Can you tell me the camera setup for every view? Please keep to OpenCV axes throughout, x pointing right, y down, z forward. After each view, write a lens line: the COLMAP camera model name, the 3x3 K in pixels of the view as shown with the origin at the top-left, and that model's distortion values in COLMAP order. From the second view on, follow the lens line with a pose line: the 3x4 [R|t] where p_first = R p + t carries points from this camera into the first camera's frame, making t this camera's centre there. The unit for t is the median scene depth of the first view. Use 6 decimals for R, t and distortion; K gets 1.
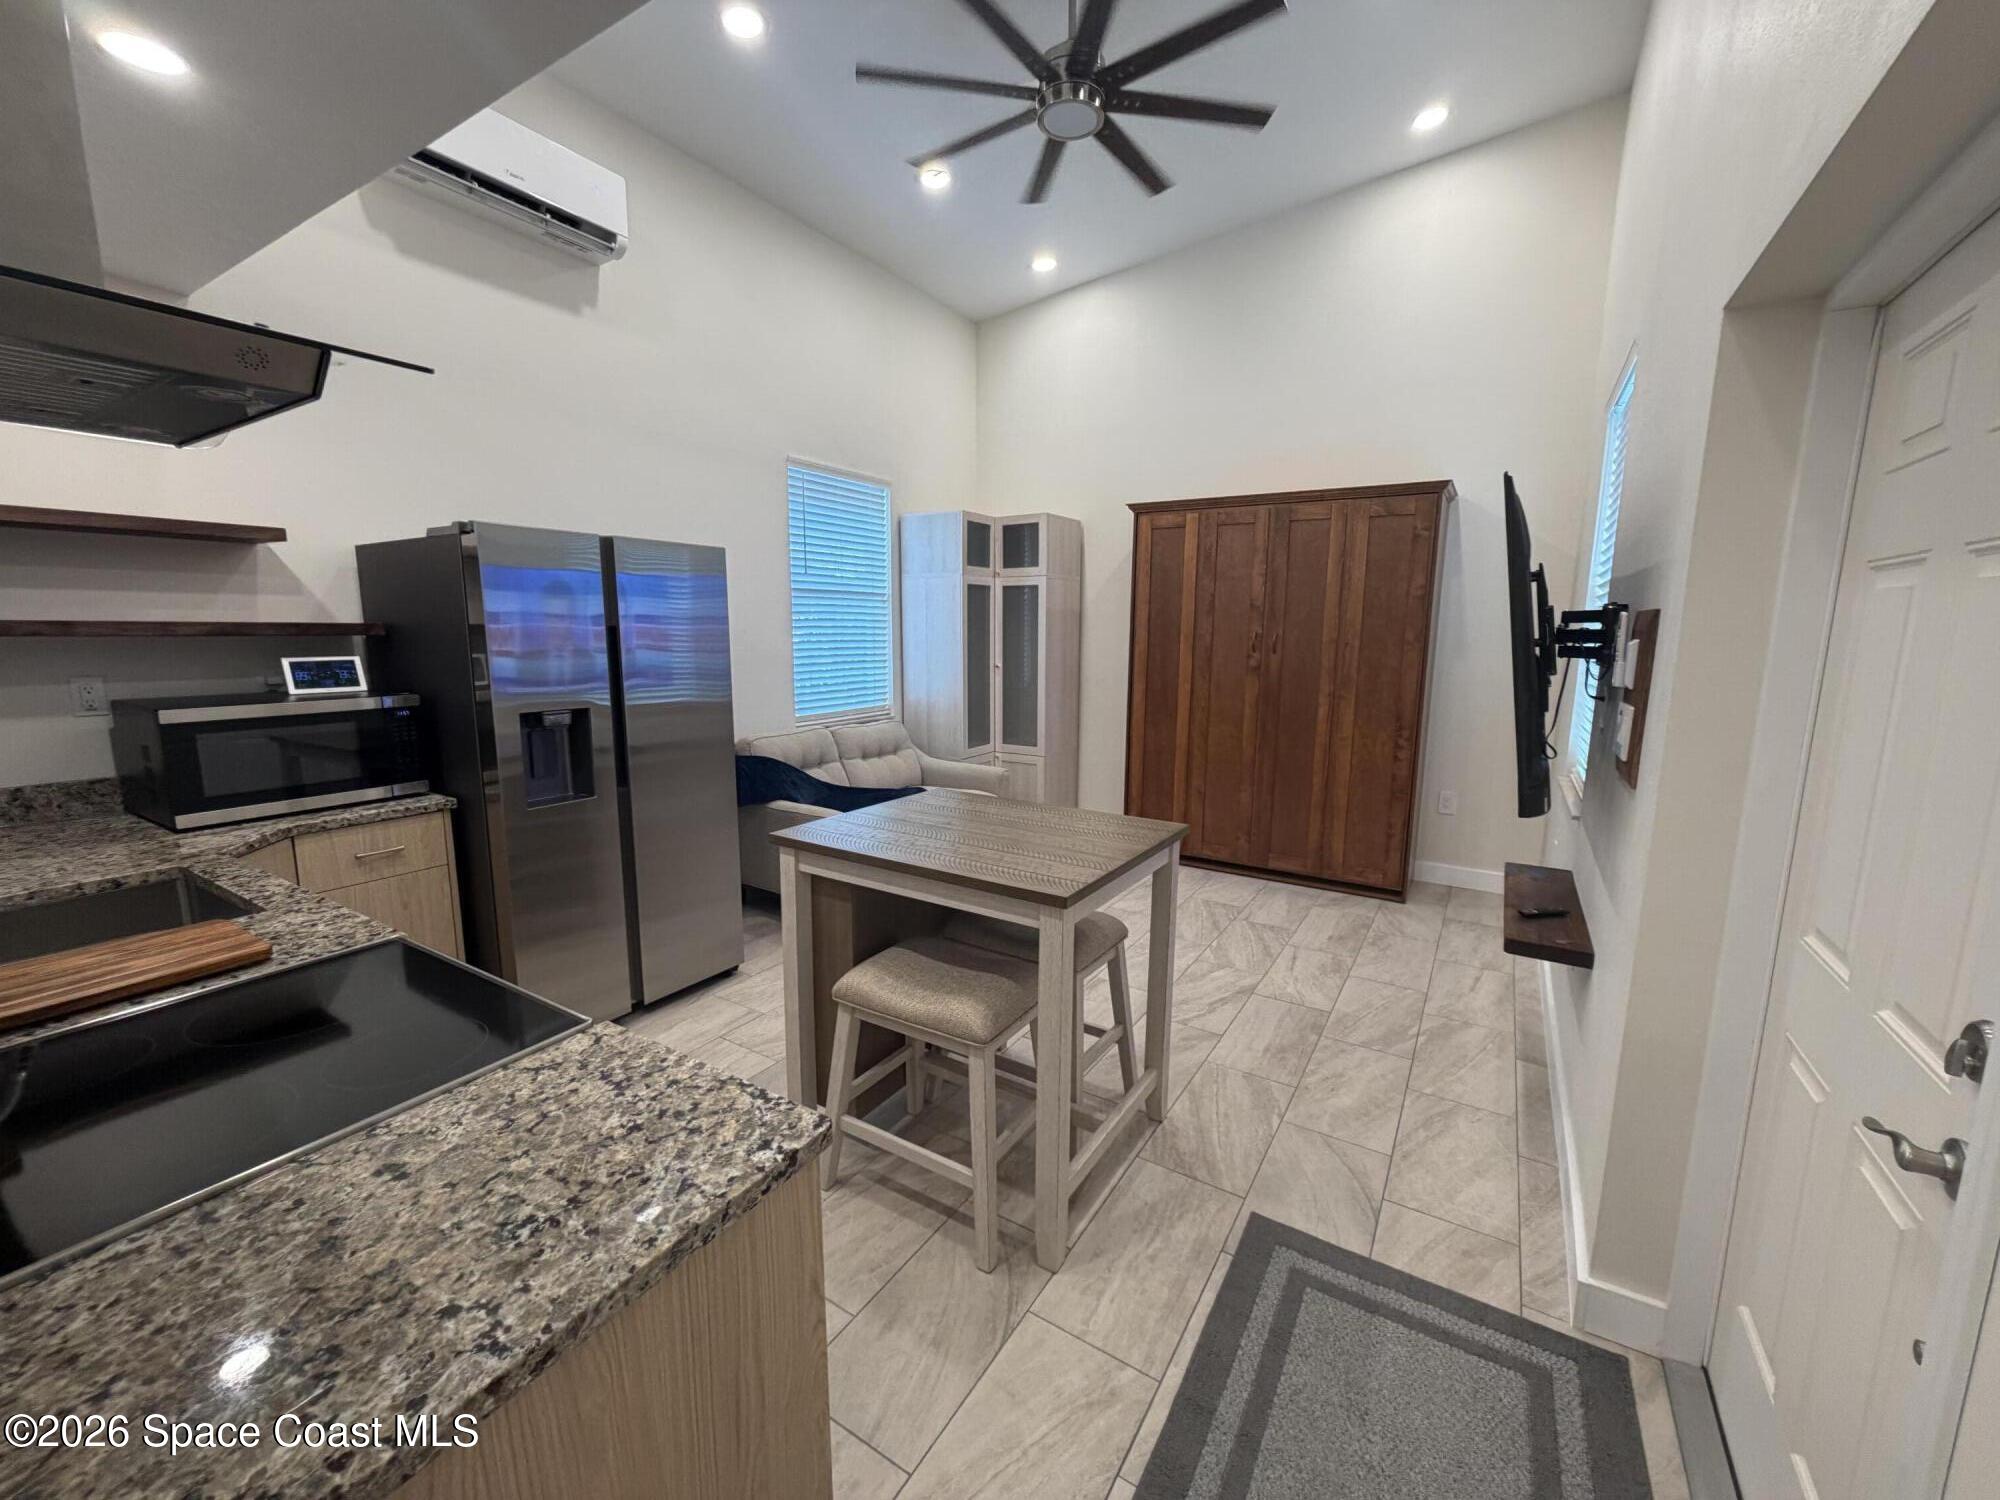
lens RADIAL K [[802.7, 0, 1000.8], [0, 802.7, 754.8], [0, 0, 1]] dist [0.009810, -0.000230]
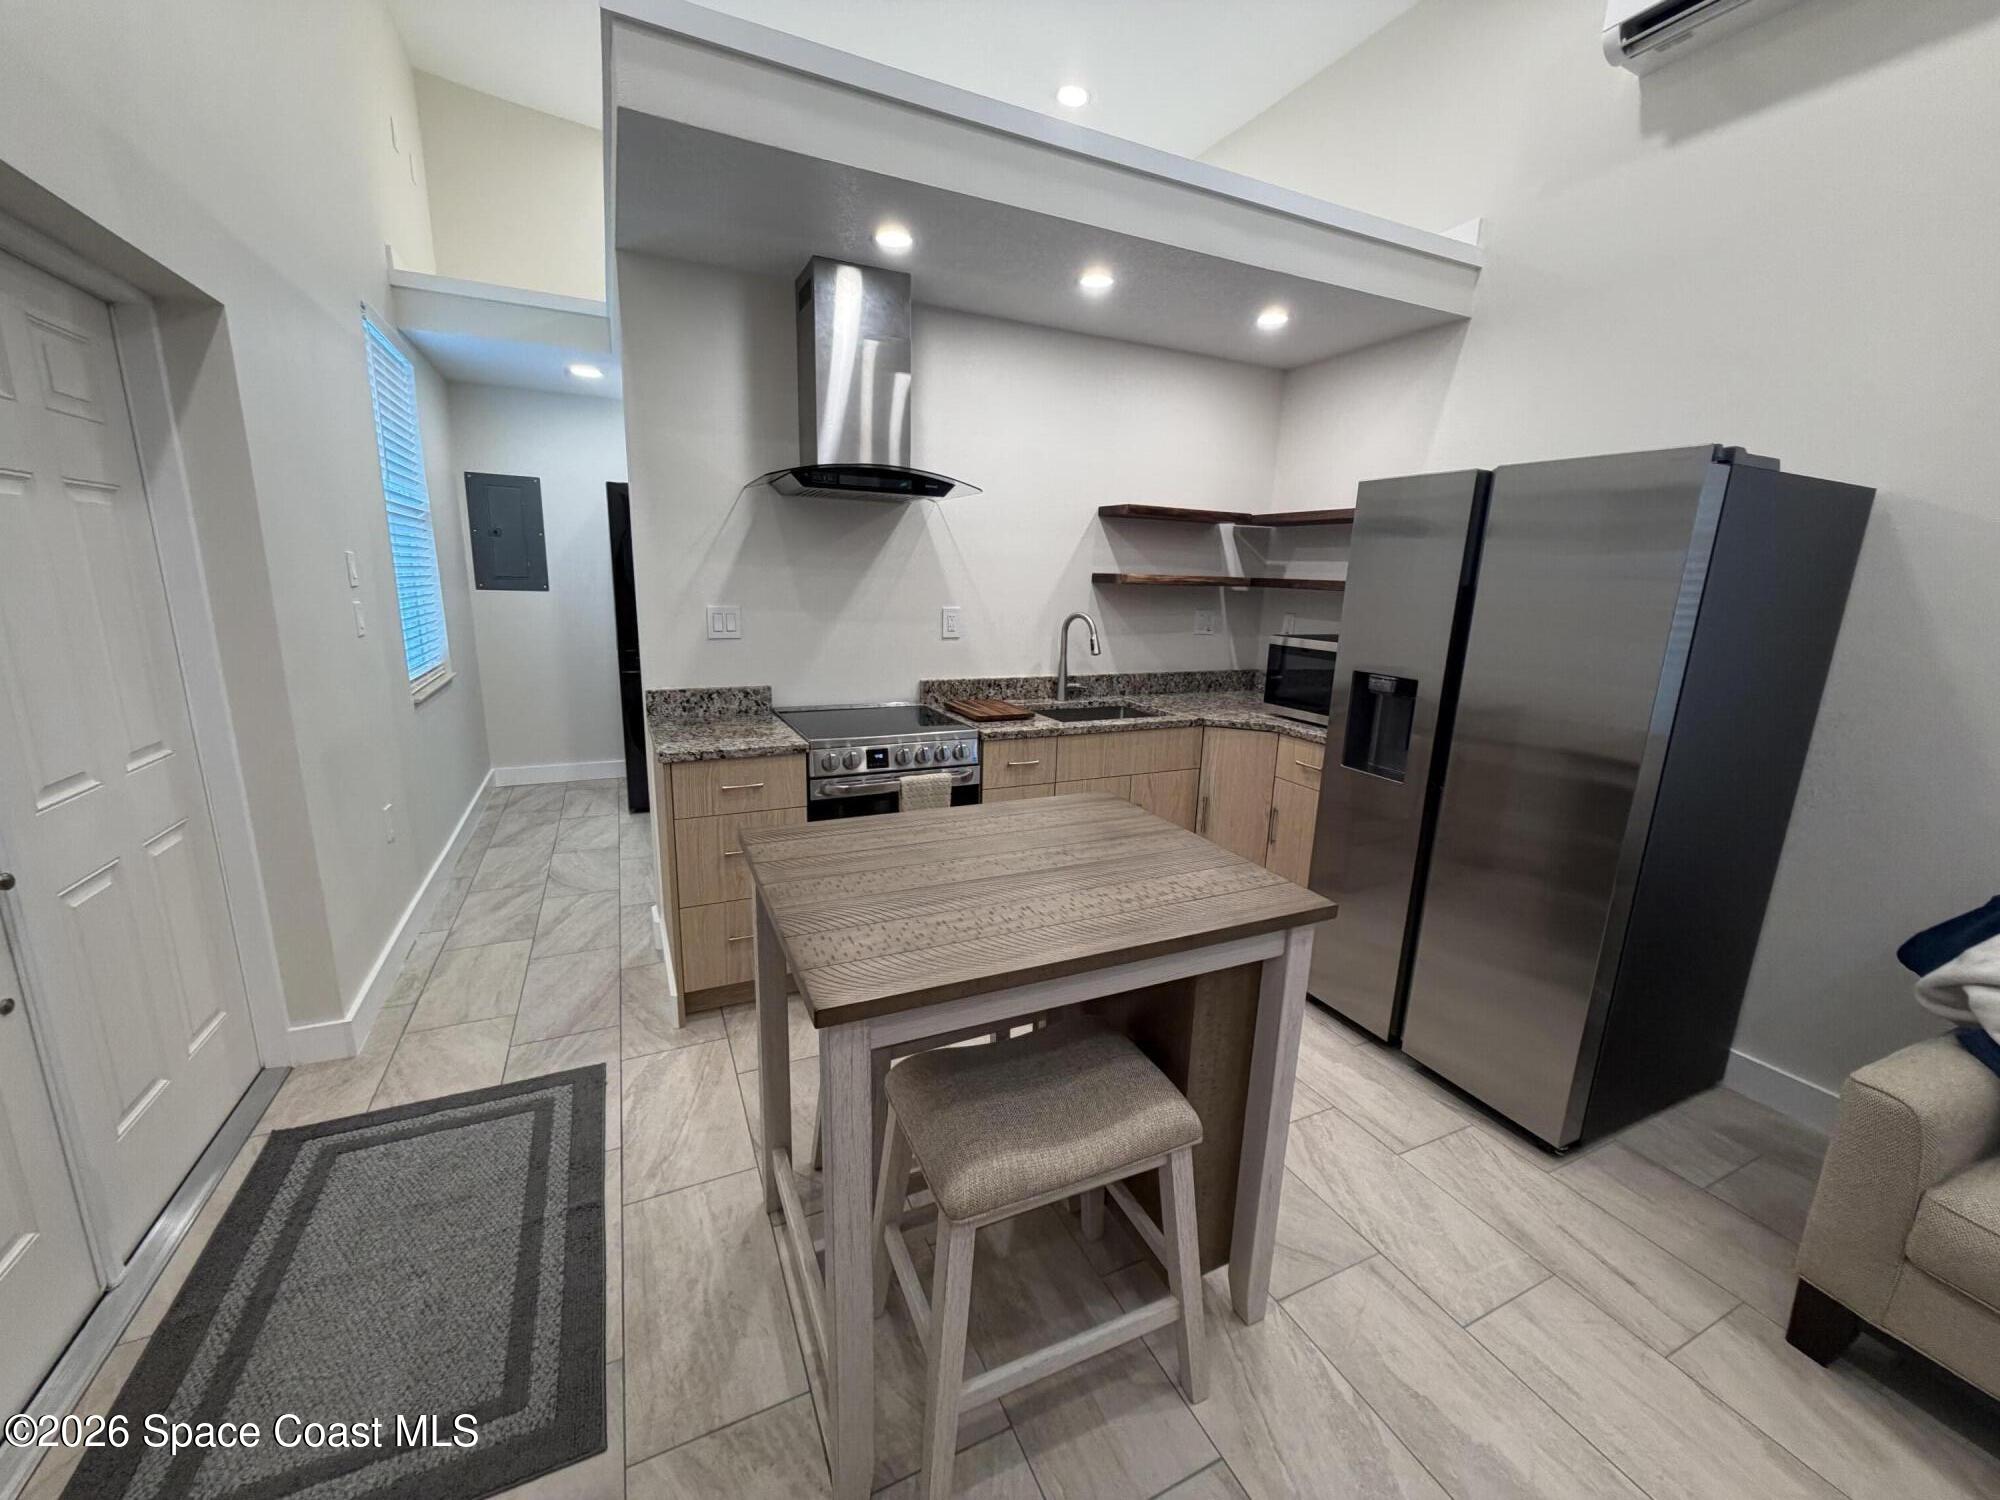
lens RADIAL K [[802.7, 0, 1005.9], [0, 802.7, 743.8], [0, 0, 1]] dist [0.009810, -0.000230]
pose [[-0.538268, 0.157103, -0.828001, 0.565975], [-0.167964, 0.942764, 0.288069, -0.213067], [0.825867, 0.294133, -0.481072, 1.355197]]
